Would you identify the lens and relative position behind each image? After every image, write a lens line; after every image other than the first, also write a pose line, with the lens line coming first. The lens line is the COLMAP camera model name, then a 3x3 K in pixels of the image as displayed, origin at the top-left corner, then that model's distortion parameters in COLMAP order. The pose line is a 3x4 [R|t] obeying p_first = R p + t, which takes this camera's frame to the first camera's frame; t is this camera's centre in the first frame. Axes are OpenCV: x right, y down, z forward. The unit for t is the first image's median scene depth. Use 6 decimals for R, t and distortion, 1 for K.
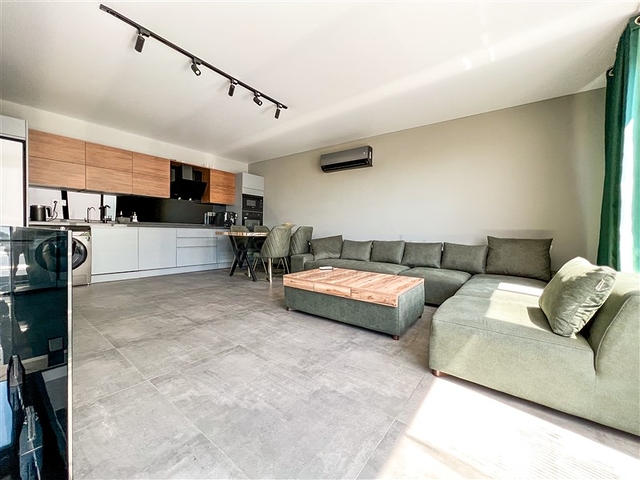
lens RADIAL K [[257.0, 0, 321.0], [0, 257.0, 239.2], [0, 0, 1]] dist [0.001773, 0.000475]
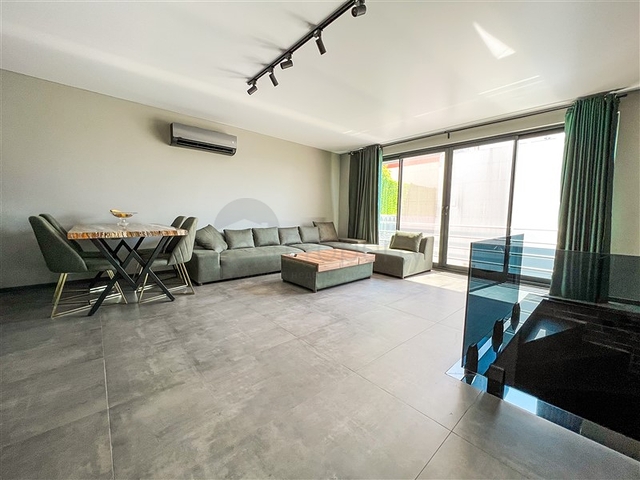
lens RADIAL K [[257.0, 0, 317.6], [0, 257.0, 237.8], [0, 0, 1]] dist [0.001773, 0.000475]
pose [[0.196643, -0.107883, 0.974522, -1.204804], [0.014782, 0.994141, 0.107072, -0.099104], [-0.980364, -0.006649, 0.197085, 0.721636]]
